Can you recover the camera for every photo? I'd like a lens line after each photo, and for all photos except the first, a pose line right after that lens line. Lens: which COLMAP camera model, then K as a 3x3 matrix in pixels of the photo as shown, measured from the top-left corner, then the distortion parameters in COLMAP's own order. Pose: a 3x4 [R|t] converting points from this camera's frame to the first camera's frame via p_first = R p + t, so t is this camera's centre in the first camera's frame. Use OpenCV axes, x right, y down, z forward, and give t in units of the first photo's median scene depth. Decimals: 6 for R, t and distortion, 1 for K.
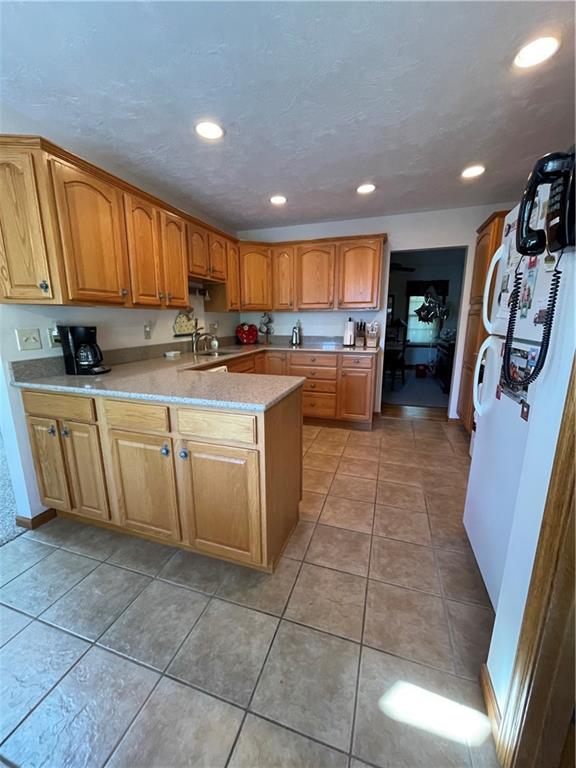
lens RADIAL K [[313.6, 0, 288.0], [0, 313.6, 384.0], [0, 0, 1]] dist [-0.000571, -0.000202]
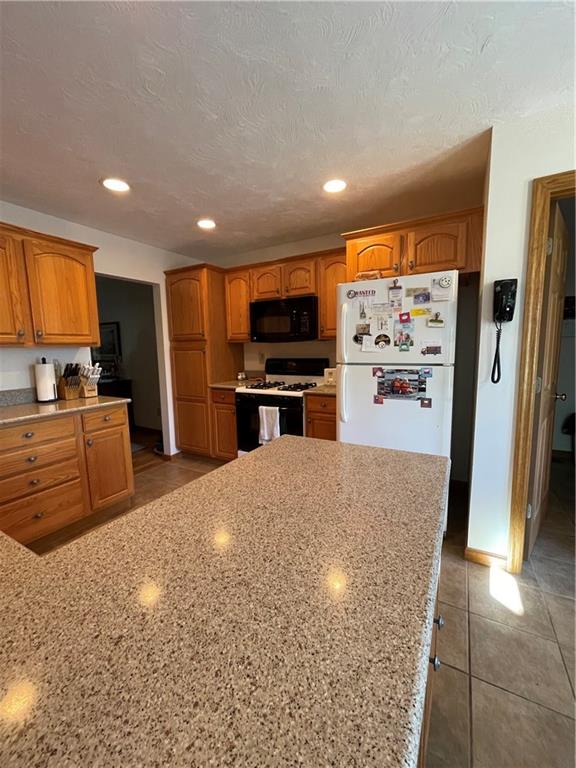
lens RADIAL K [[307.8, 0, 288.0], [0, 307.8, 384.0], [0, 0, 1]] dist [-0.000531, 0.000017]
pose [[0.189433, -0.110848, 0.975617, -0.349570], [0.223239, 0.972449, 0.067142, -0.099883], [-0.956180, 0.205077, 0.208960, 0.443627]]
